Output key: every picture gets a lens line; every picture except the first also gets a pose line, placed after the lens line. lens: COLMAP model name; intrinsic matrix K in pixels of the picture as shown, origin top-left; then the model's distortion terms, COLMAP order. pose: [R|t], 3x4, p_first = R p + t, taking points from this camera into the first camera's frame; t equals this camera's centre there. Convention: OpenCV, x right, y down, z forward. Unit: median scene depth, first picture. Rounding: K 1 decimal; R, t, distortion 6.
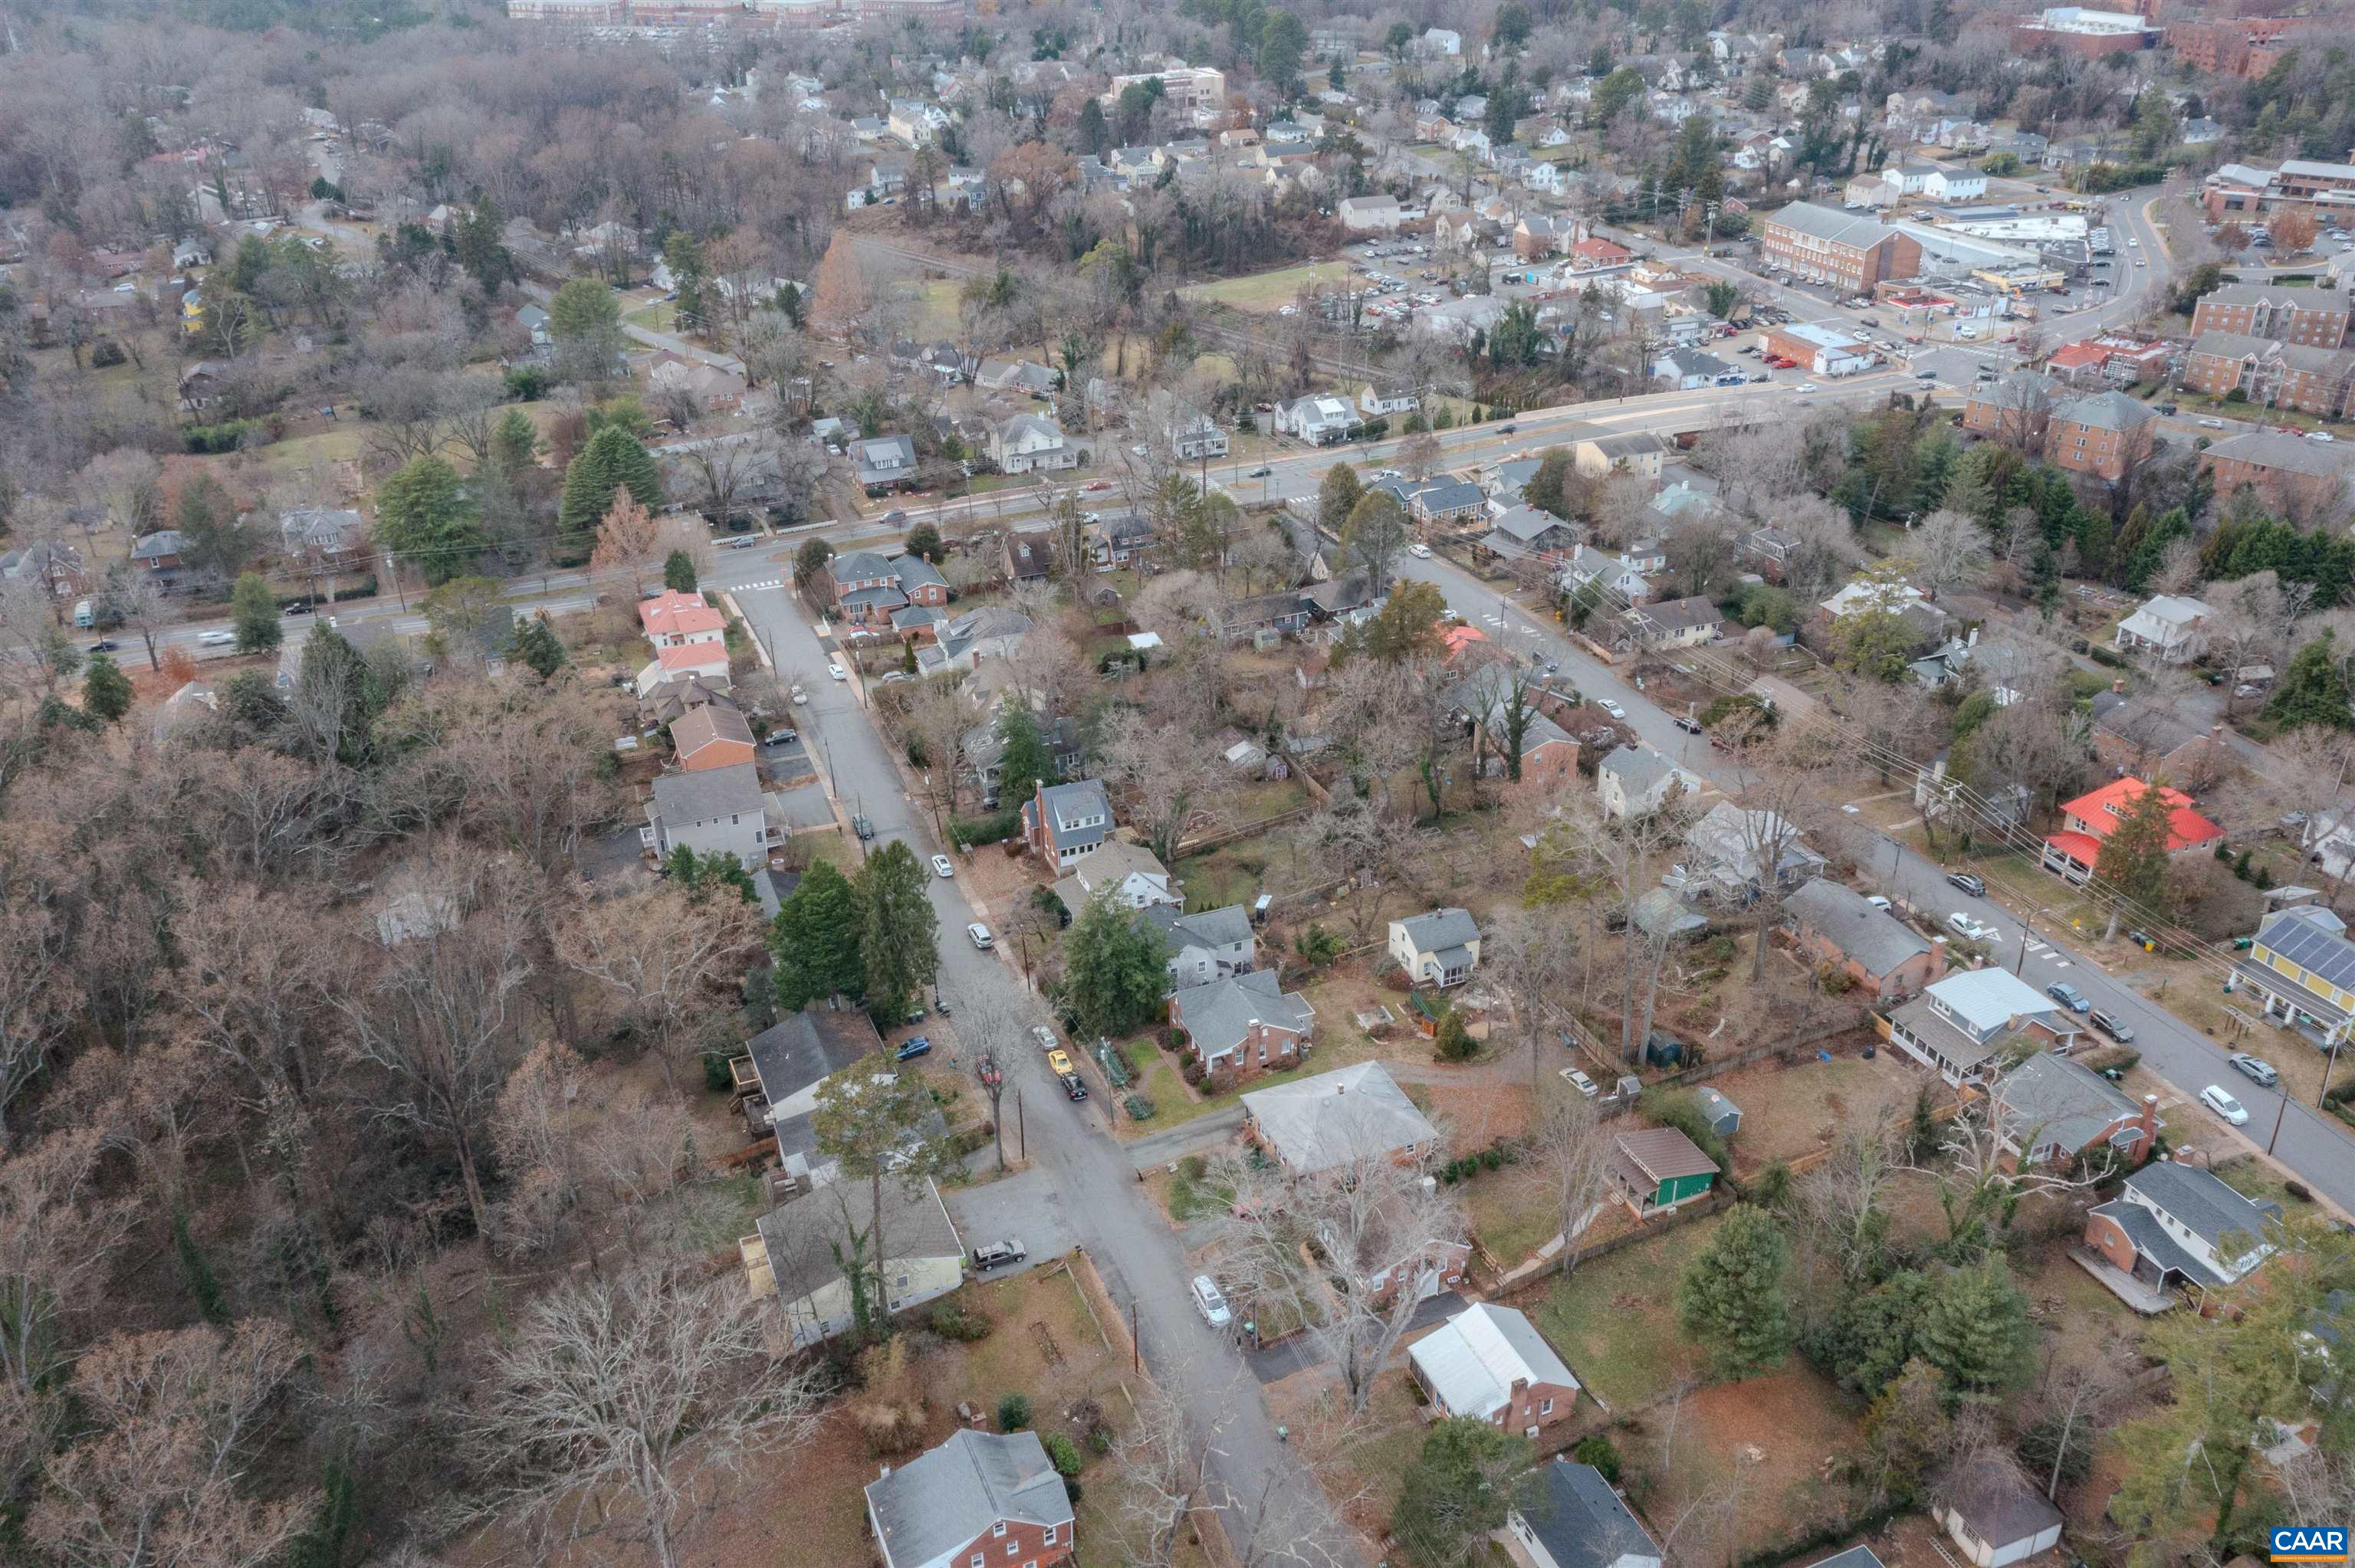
lens RADIAL K [[1882.3, 0, 1182.3], [0, 1882.3, 785.1], [0, 0, 1]] dist [0.004110, 0.008655]
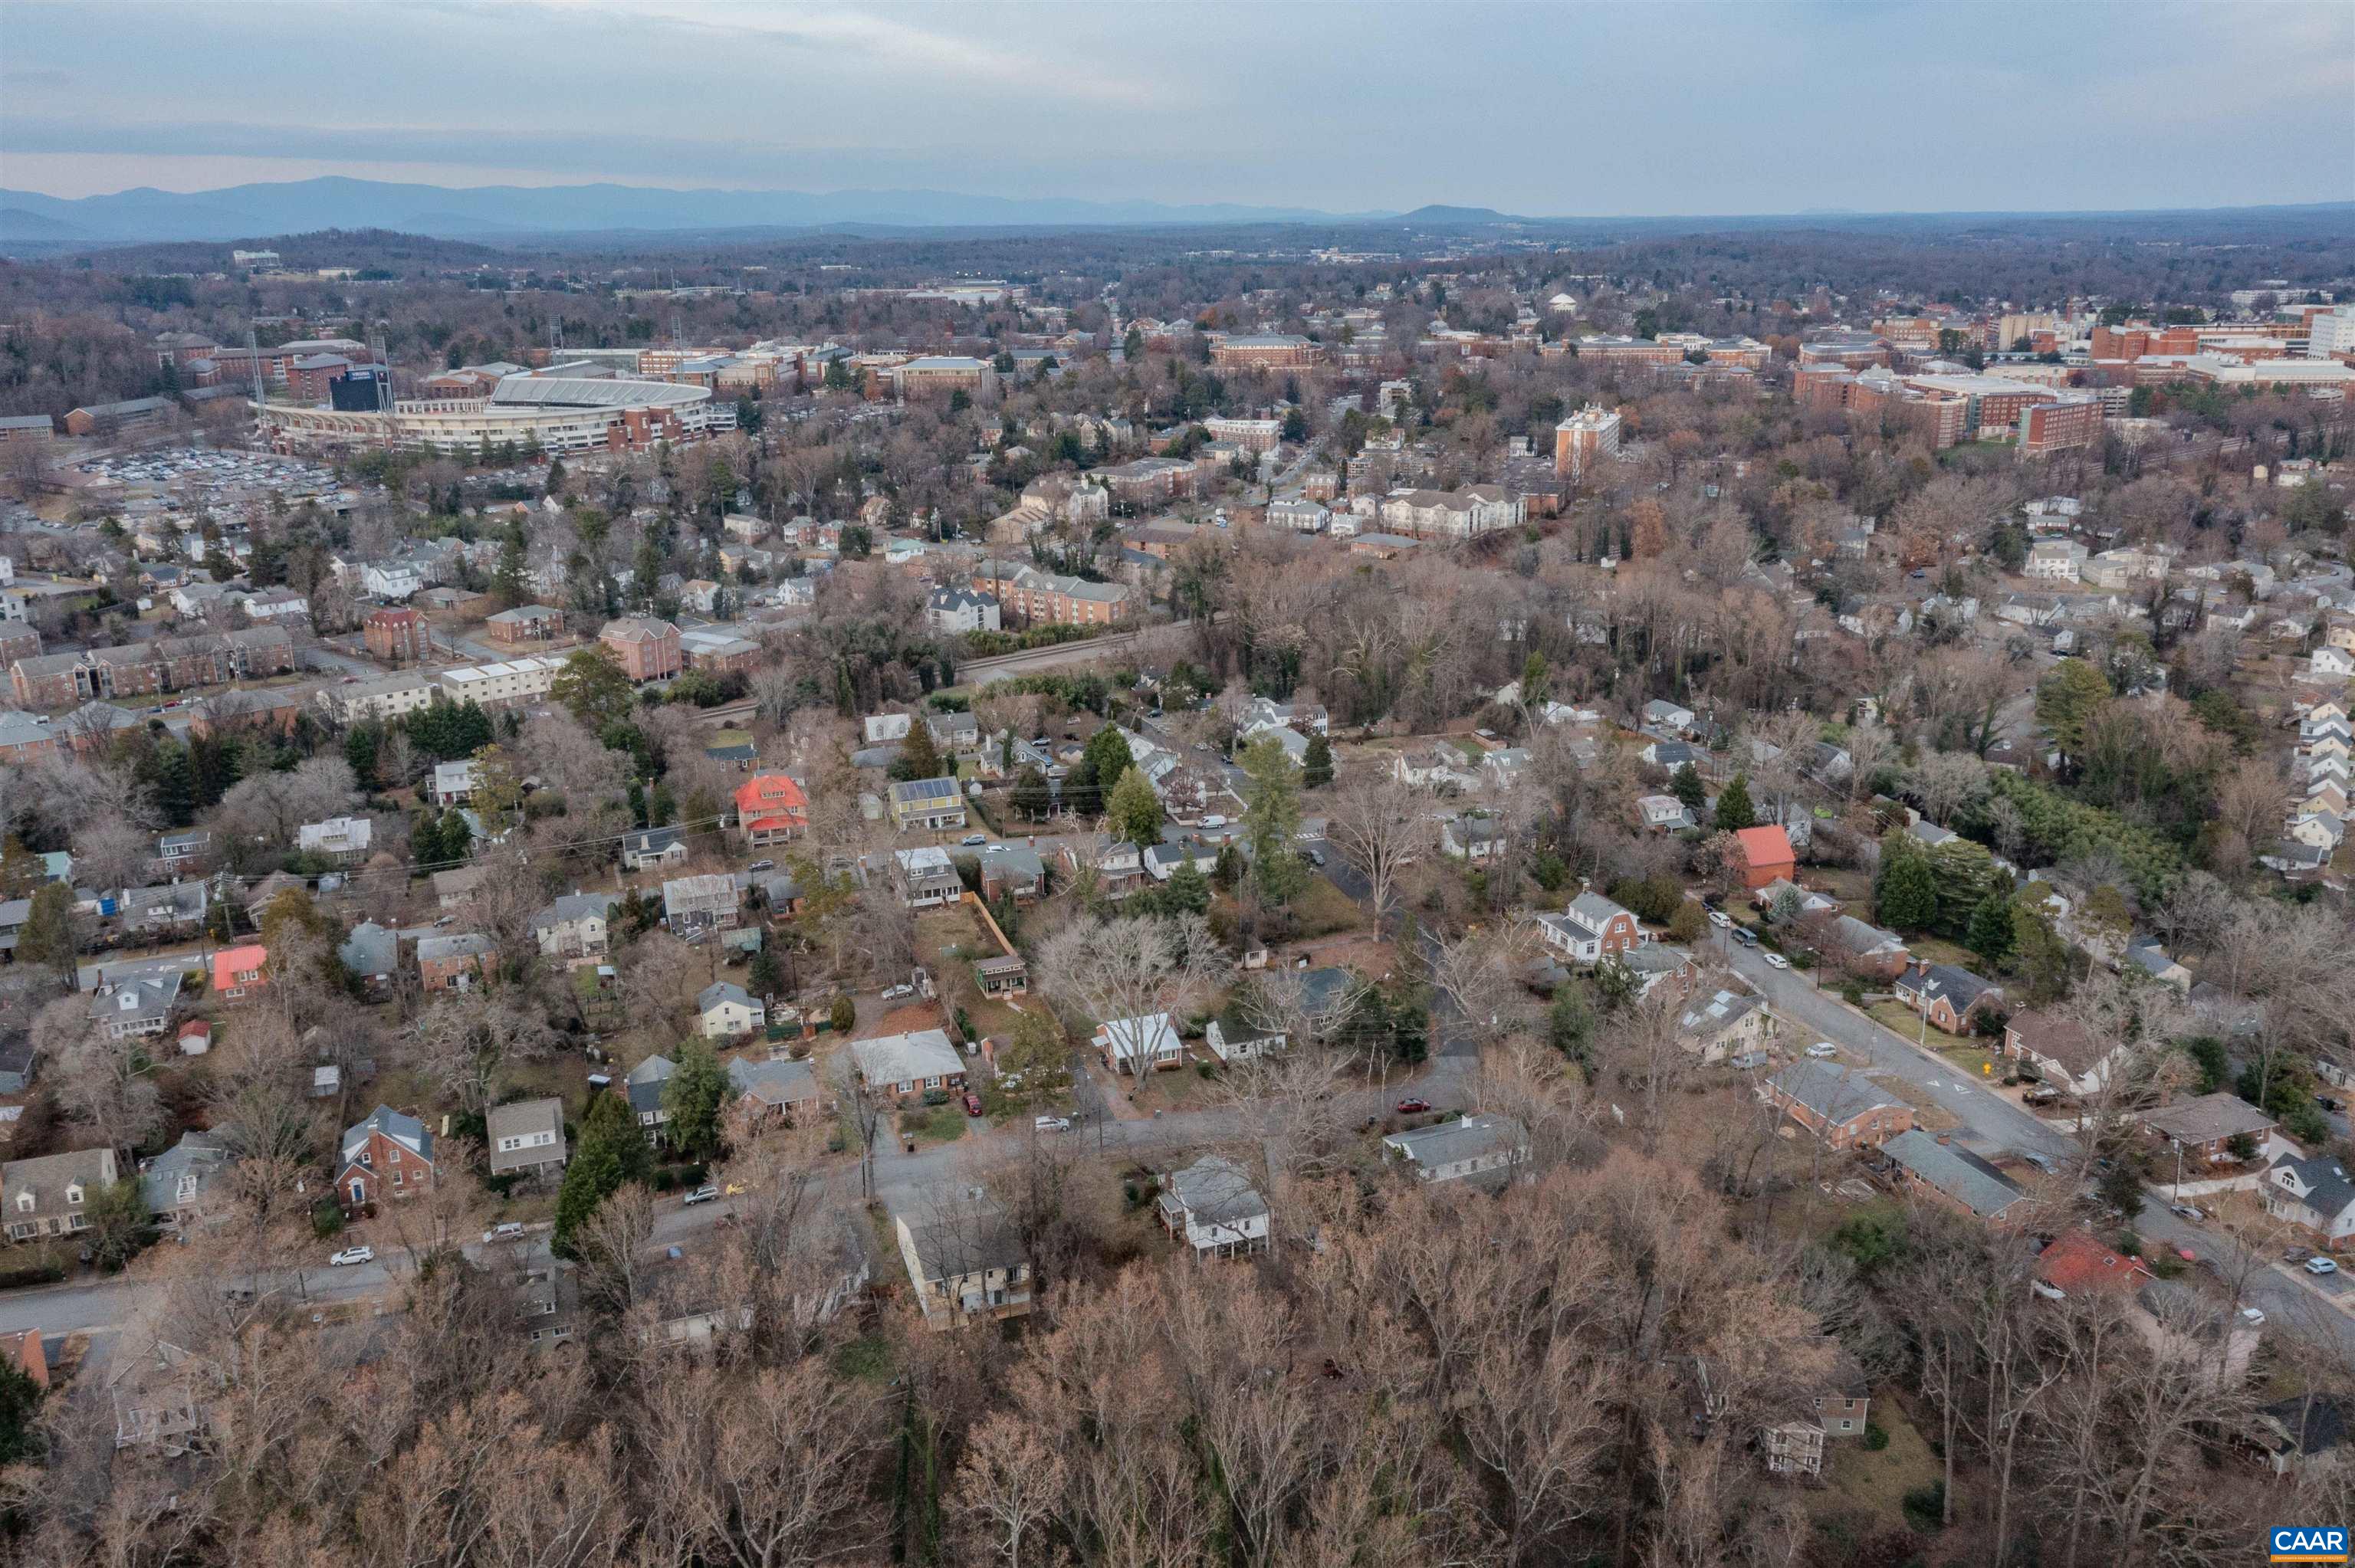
lens RADIAL K [[1882.3, 0, 1183.0], [0, 1882.3, 791.5], [0, 0, 1]] dist [0.004110, 0.008655]
pose [[0.043791, -0.283314, 0.958027, -0.755787], [0.471502, 0.851290, 0.230197, -0.141145], [-0.880777, 0.441631, 0.170862, 0.293475]]
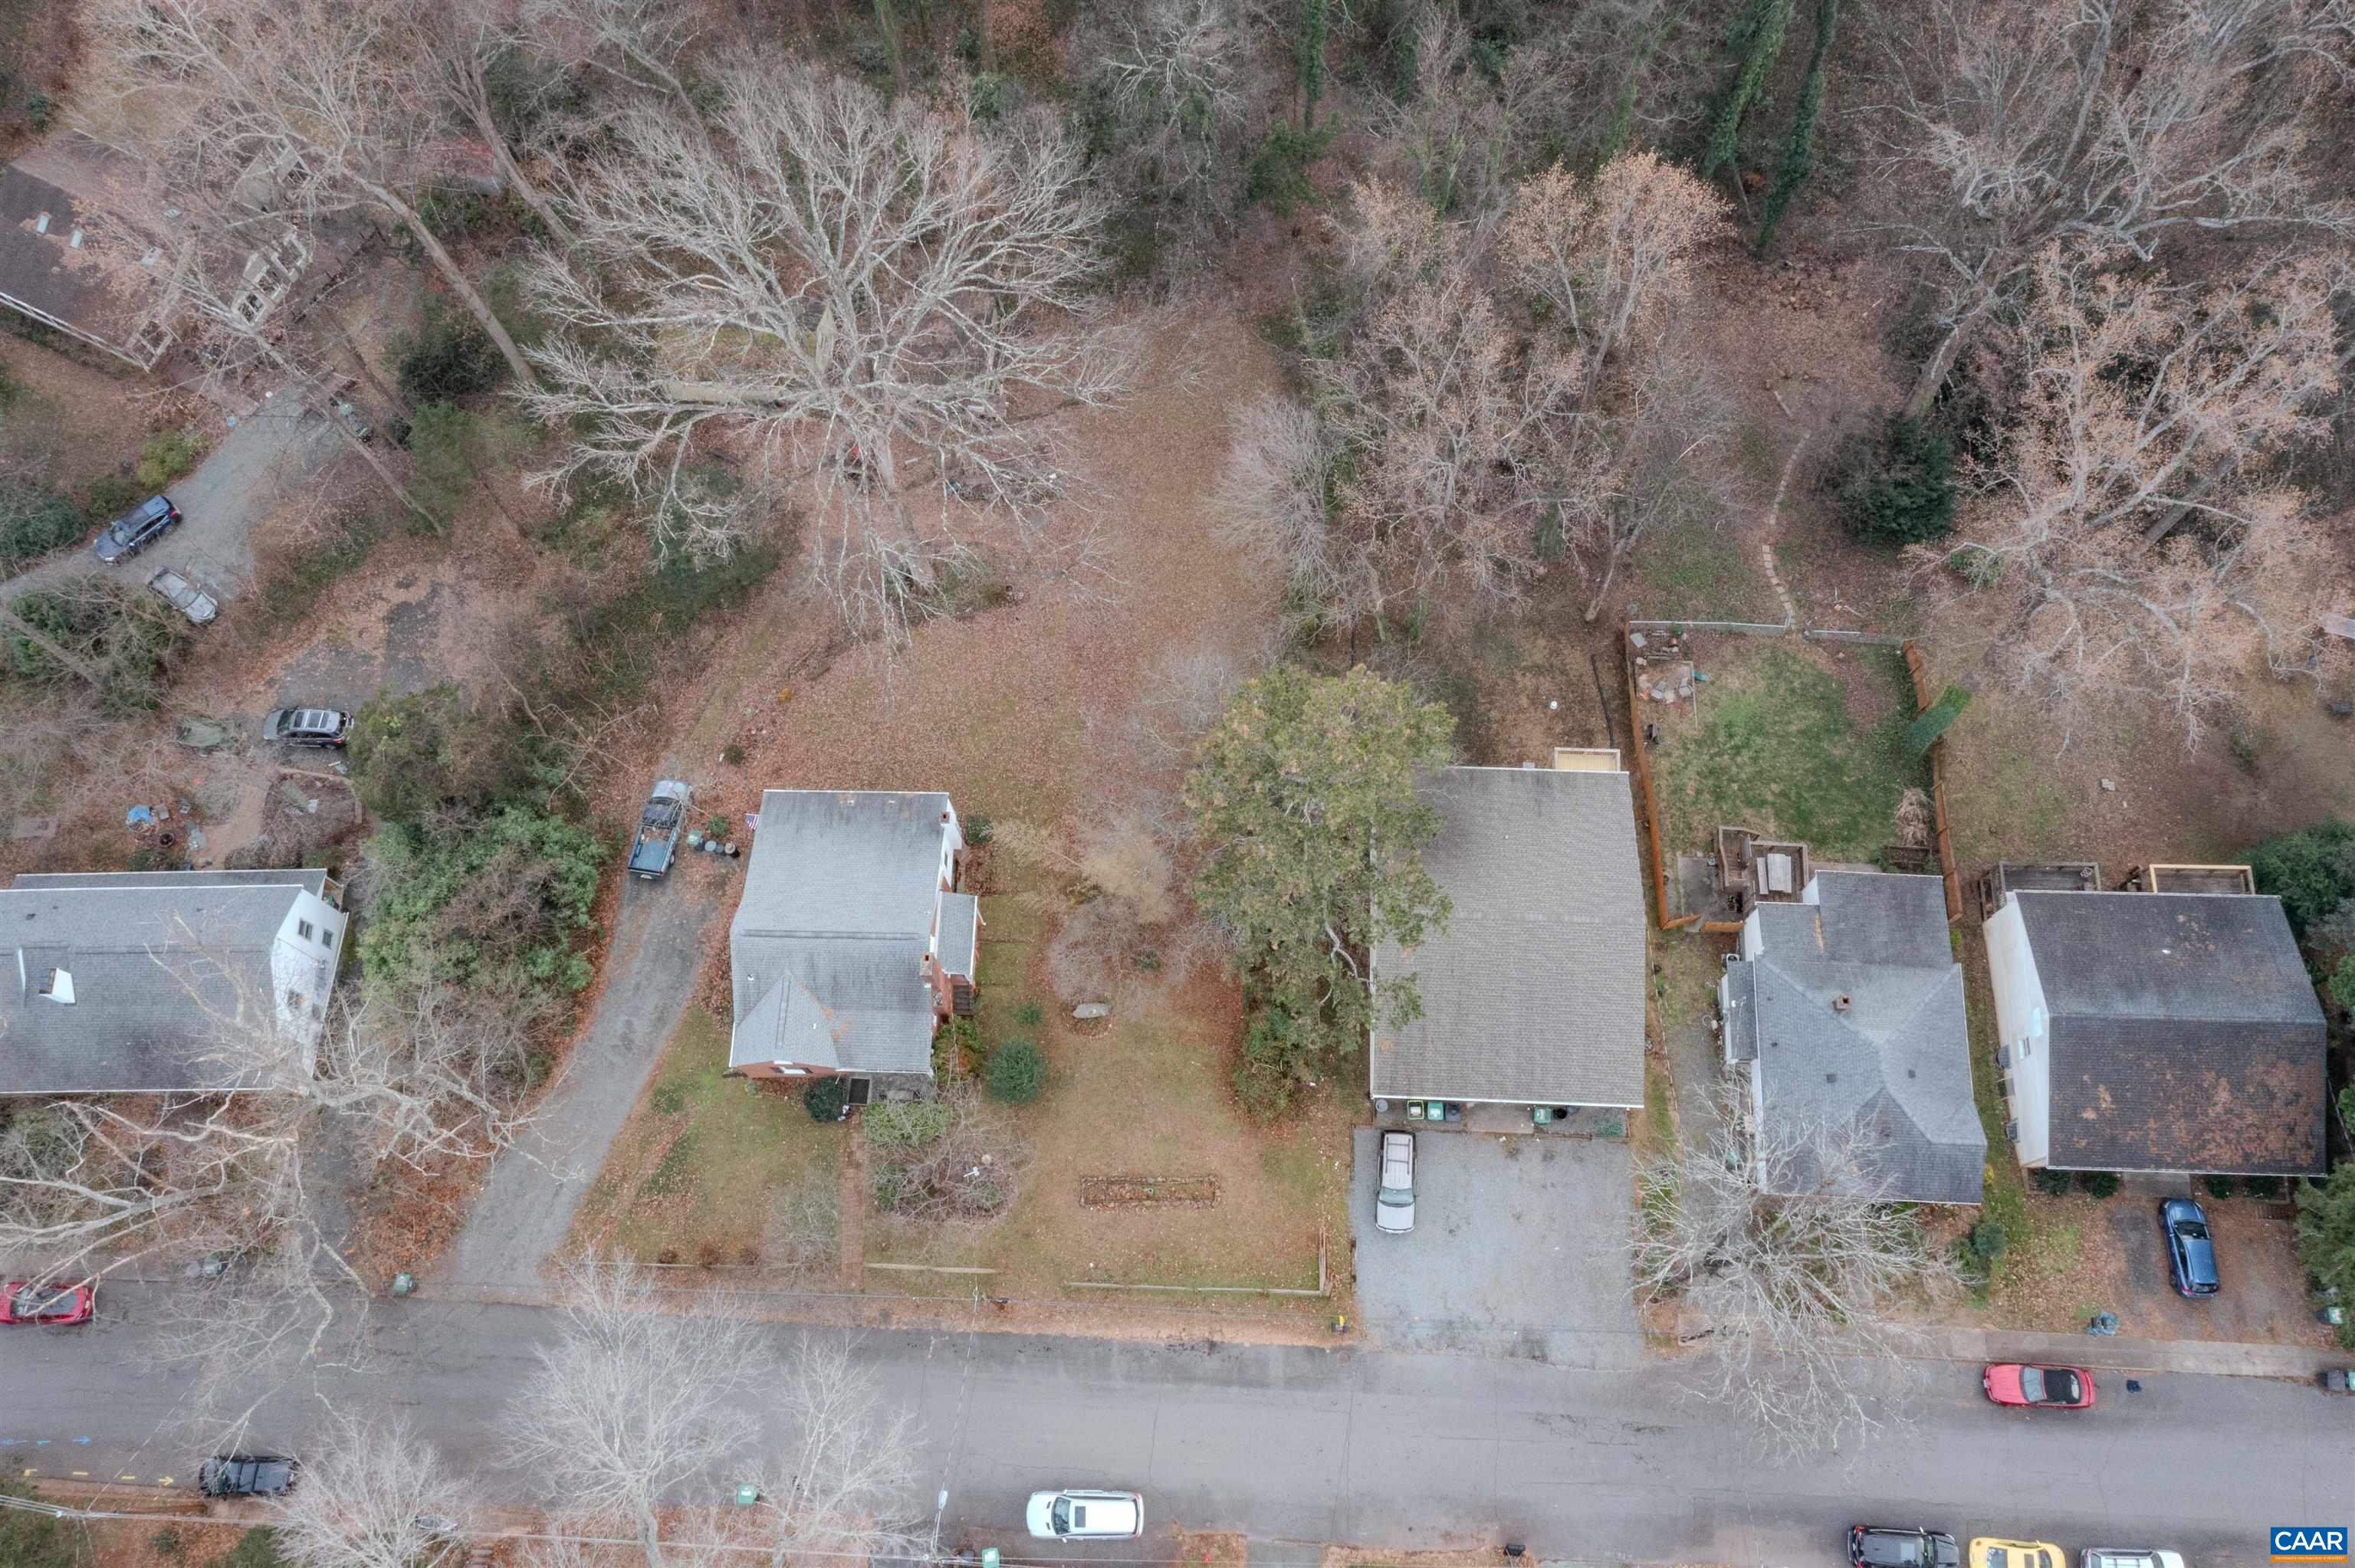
lens RADIAL K [[1882.3, 0, 1172.7], [0, 1882.3, 781.6], [0, 0, 1]] dist [0.004110, 0.008655]
pose [[-0.421061, 0.863107, -0.278842, -0.012788], [-0.386786, 0.107212, 0.915916, -0.118640], [0.820429, 0.493509, 0.288695, 0.433141]]
